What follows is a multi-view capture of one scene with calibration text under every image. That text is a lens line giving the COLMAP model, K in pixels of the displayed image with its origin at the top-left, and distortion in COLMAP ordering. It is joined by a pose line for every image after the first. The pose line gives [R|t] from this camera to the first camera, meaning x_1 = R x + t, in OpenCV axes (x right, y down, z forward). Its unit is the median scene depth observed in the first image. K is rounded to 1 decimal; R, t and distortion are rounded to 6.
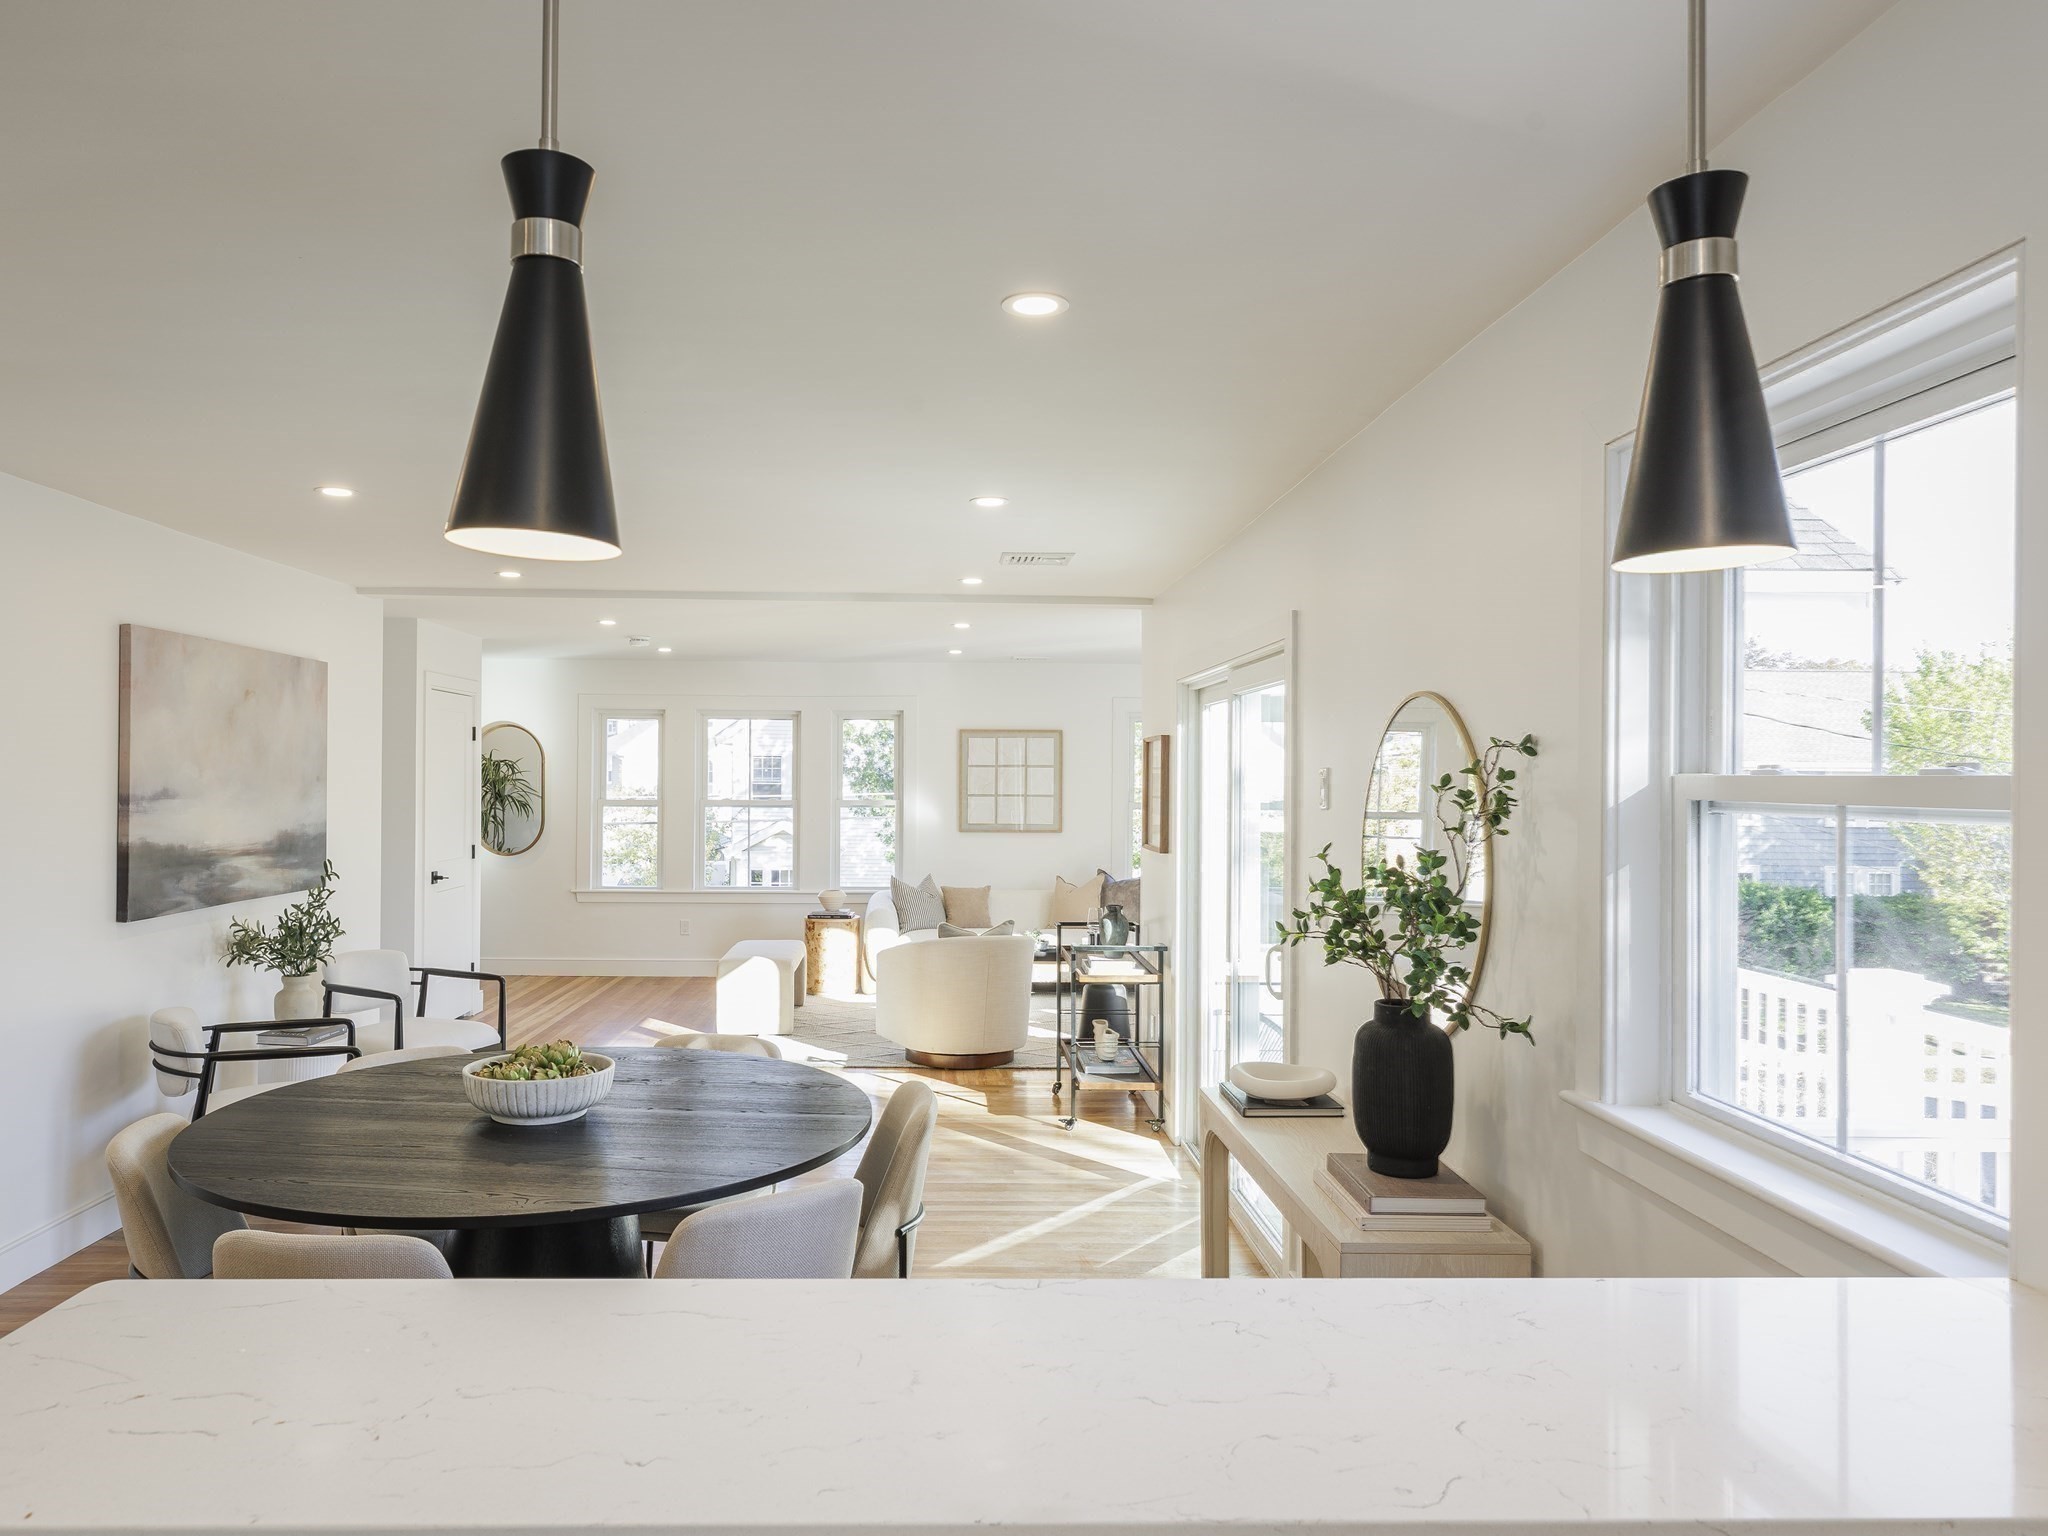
lens RADIAL K [[1269.0, 0, 978.4], [0, 1269.0, 777.4], [0, 0, 1]] dist [0.001751, 0.000053]
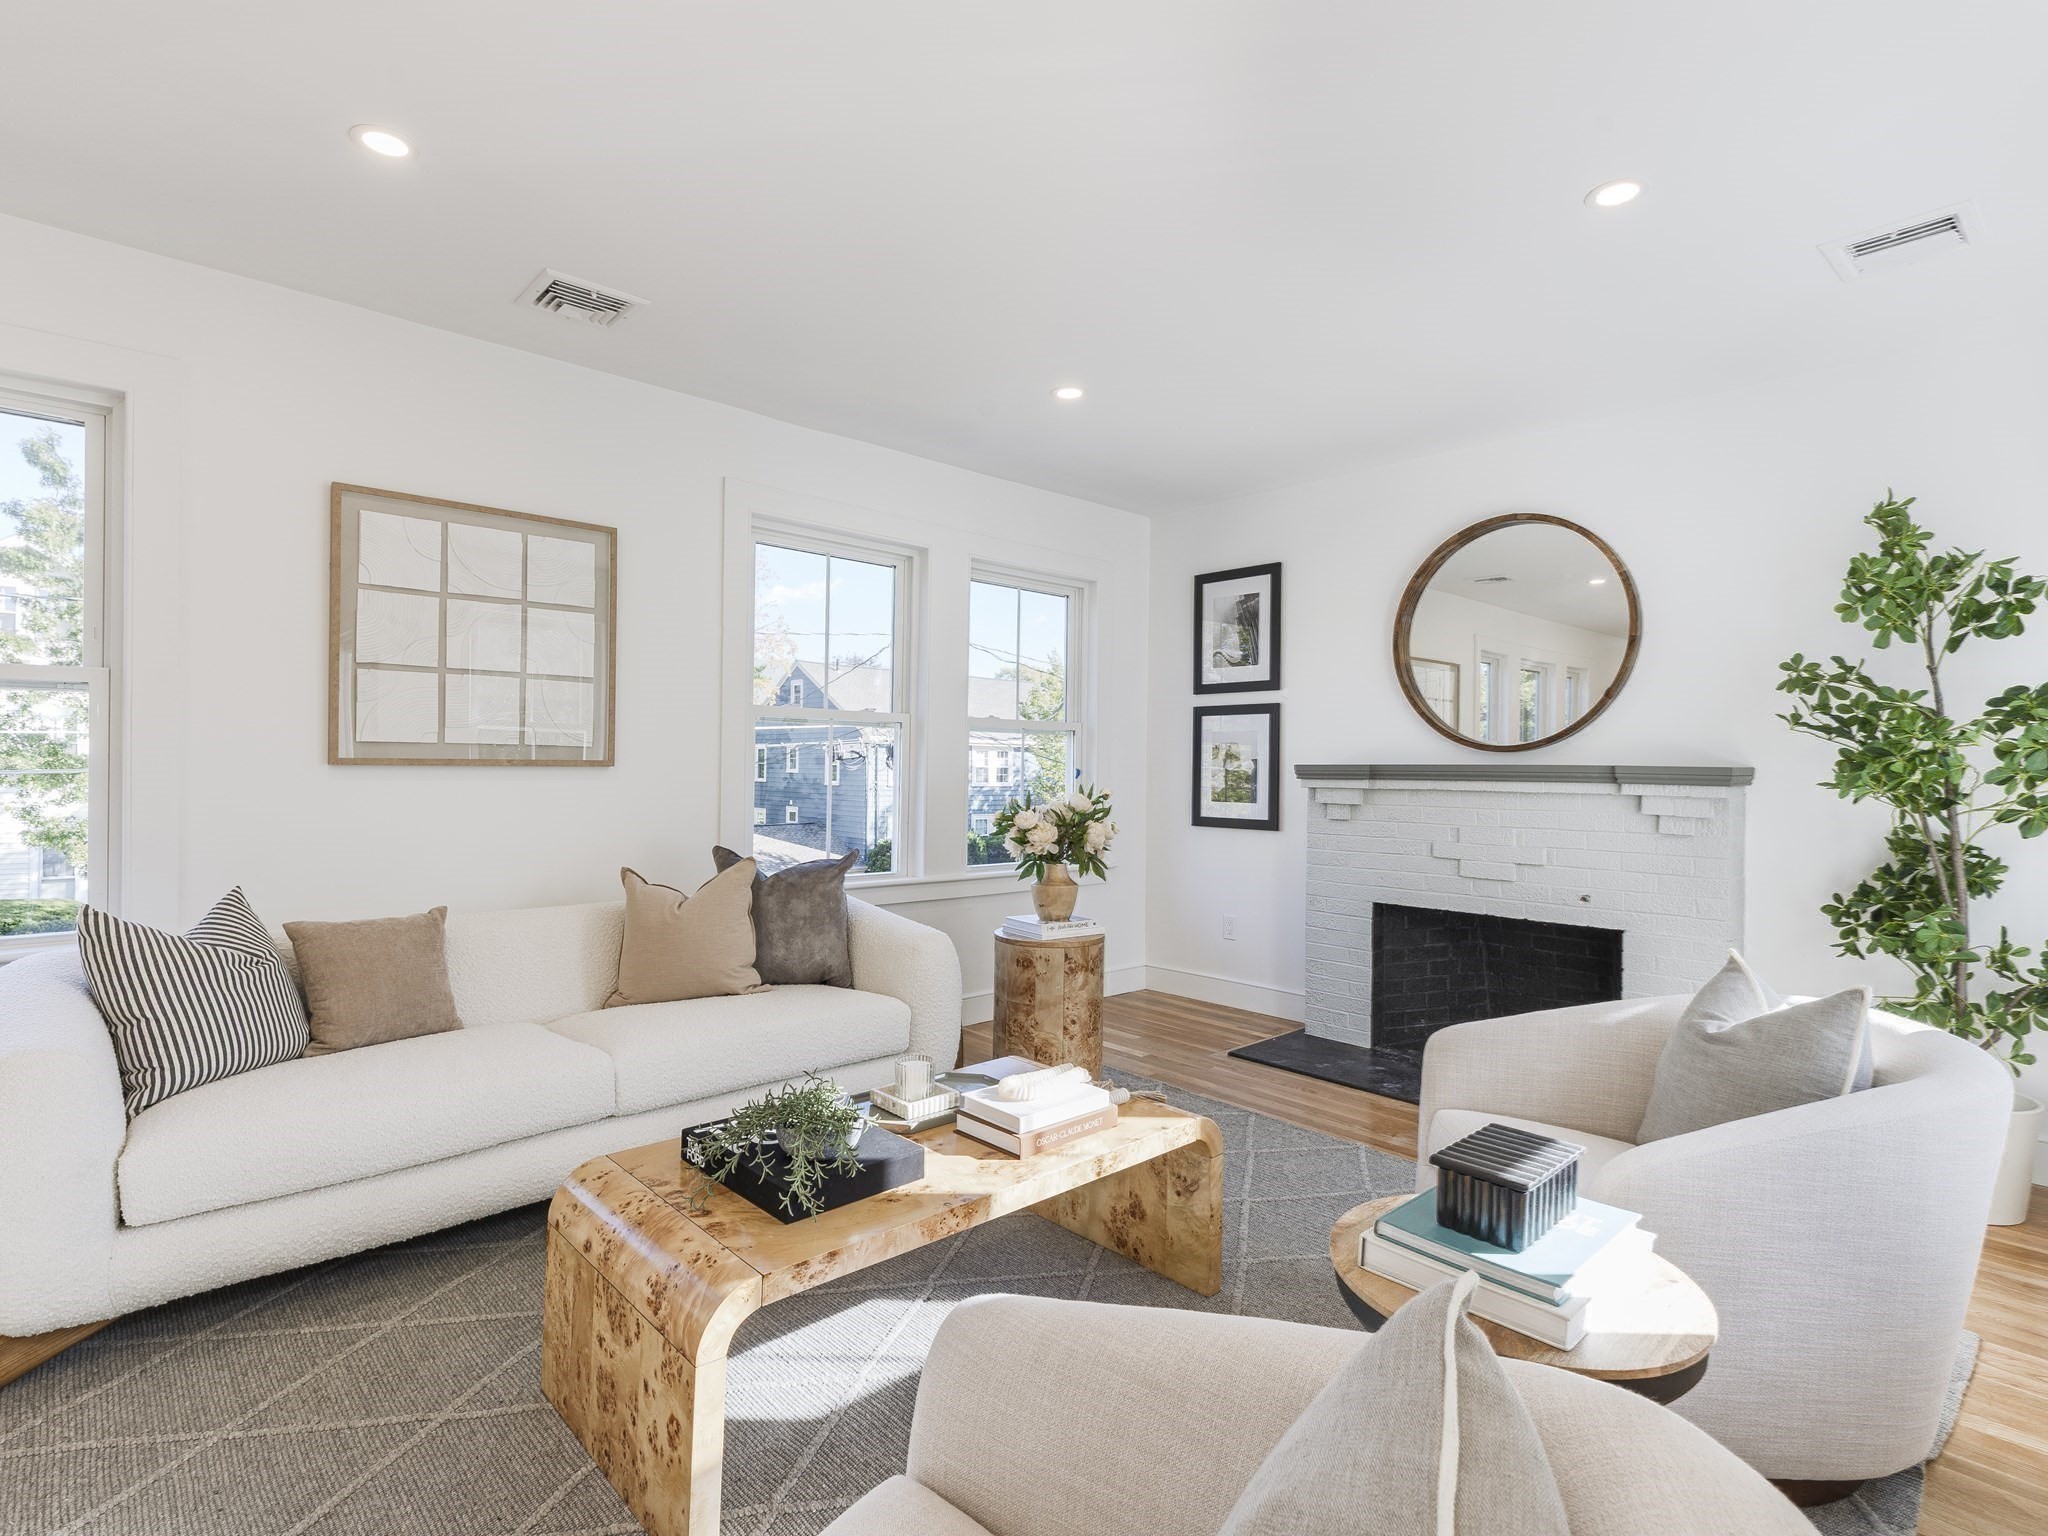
lens RADIAL K [[1011.8, 0, 1013.4], [0, 1011.8, 765.5], [0, 0, 1]] dist [0.000298, 0.000593]
pose [[0.752791, 0.003164, 0.658252, -0.114841], [-0.007787, 0.999961, 0.004099, 0.080754], [-0.658214, -0.008212, 0.752786, 1.296848]]
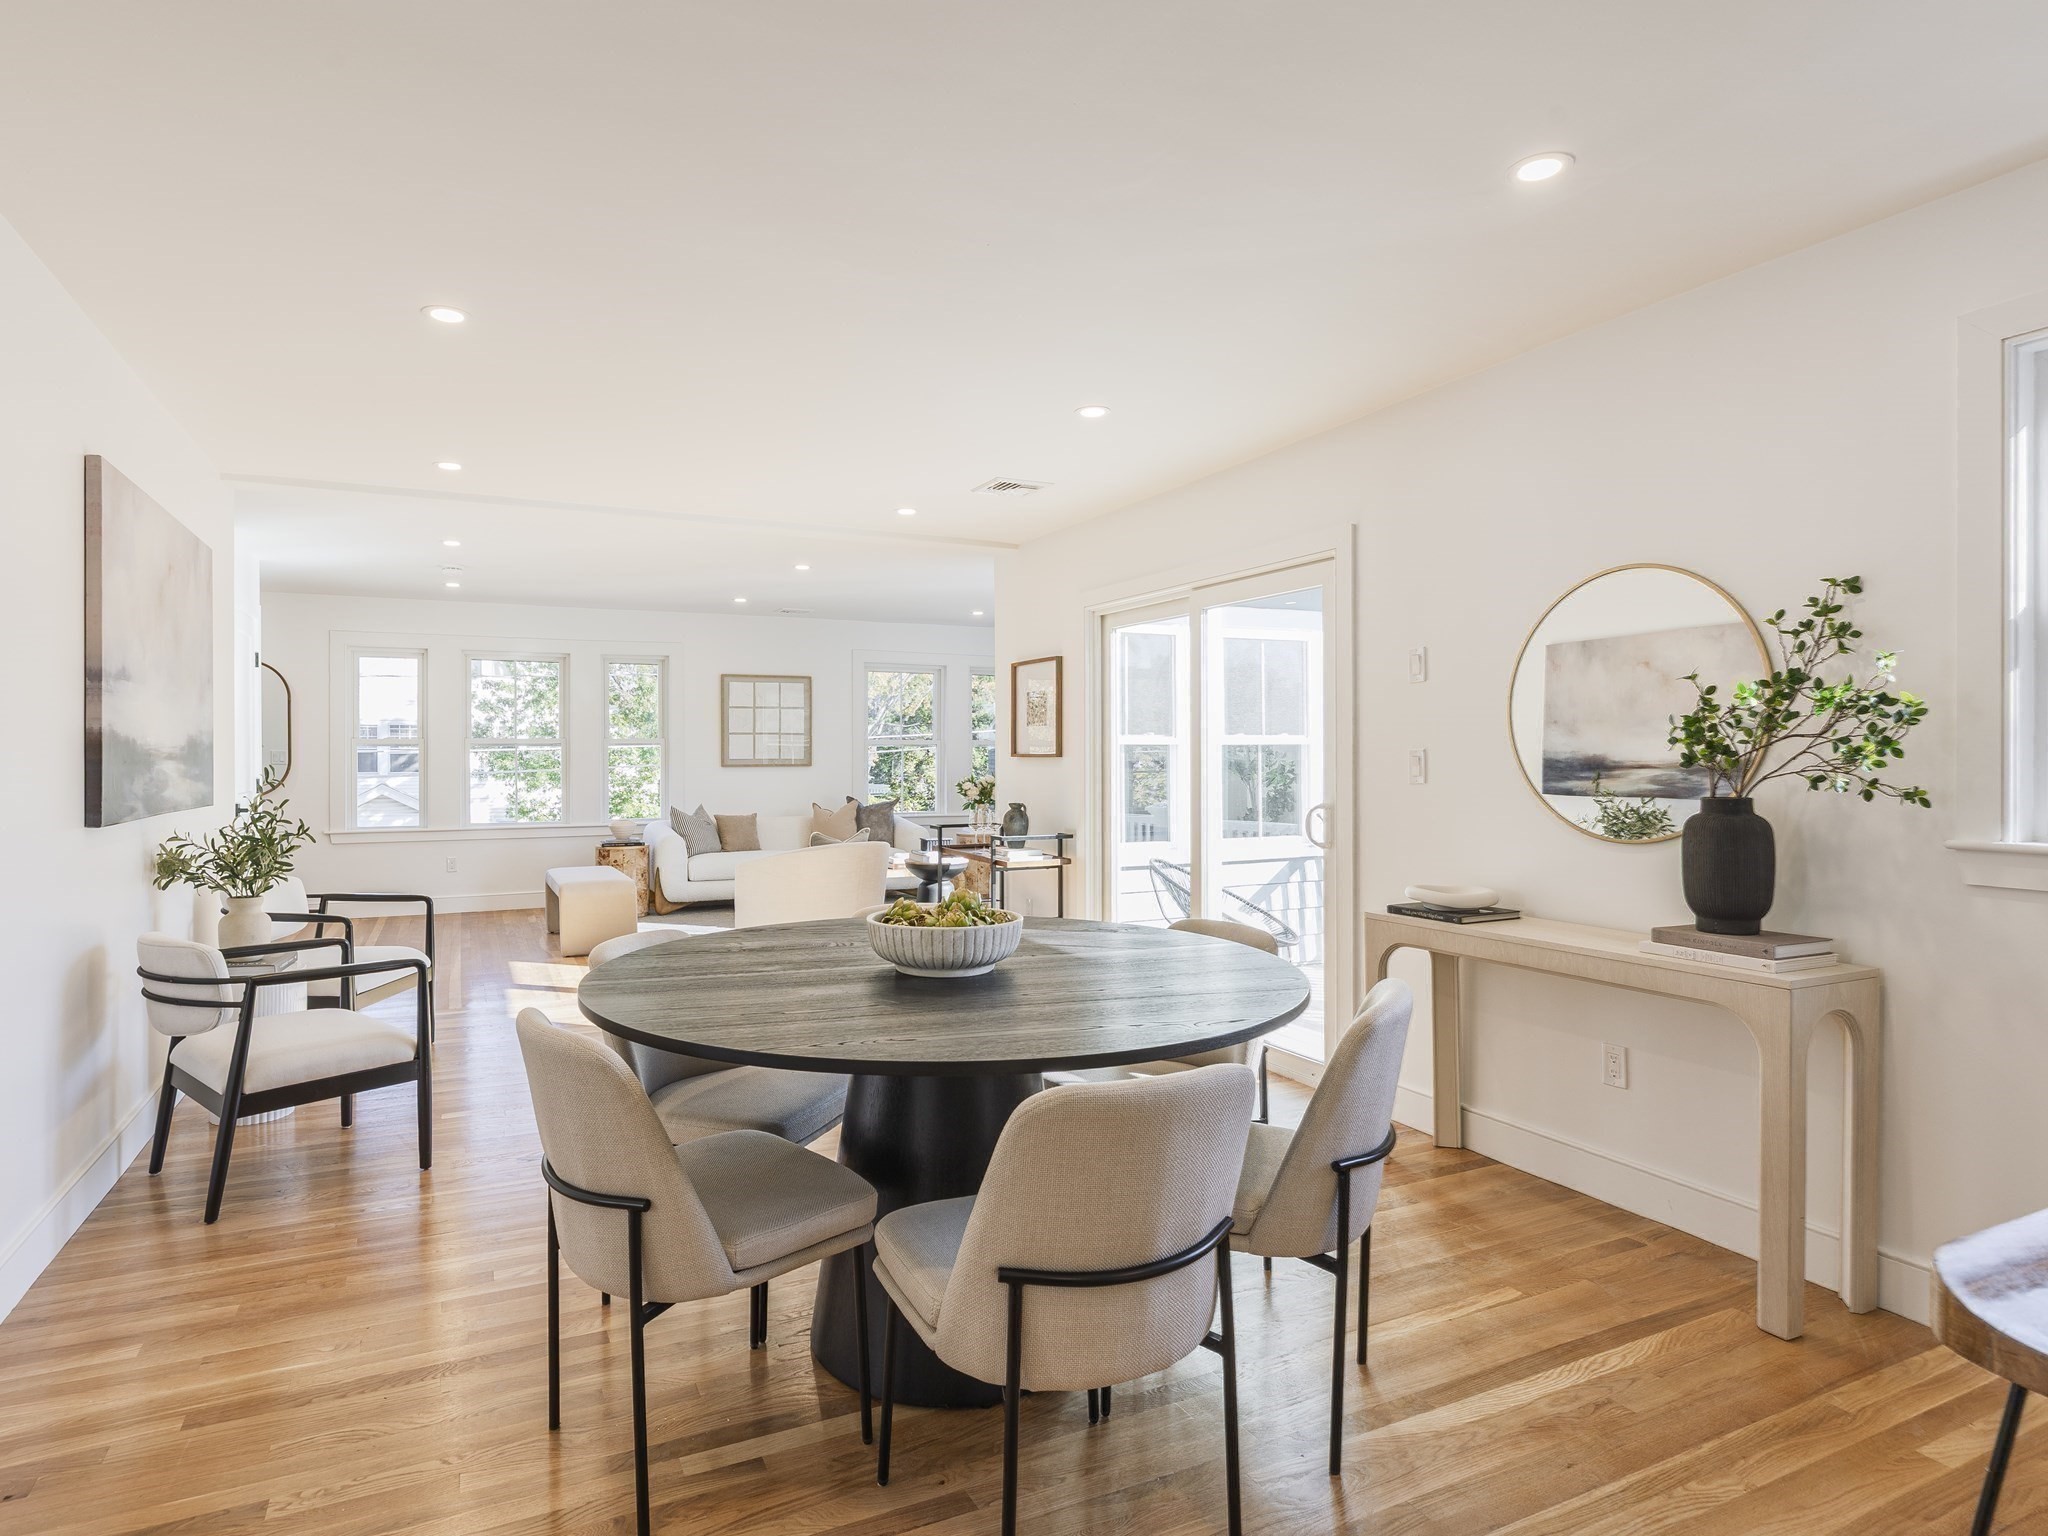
lens RADIAL K [[1047.7, 0, 937.7], [0, 1047.7, 758.9], [0, 0, 1]] dist [-0.014842, 0.000326]
pose [[0.927134, -0.010740, 0.374575, -0.361863], [0.008125, 0.999930, 0.008559, 0.059181], [-0.374641, -0.004892, 0.927157, 0.163634]]
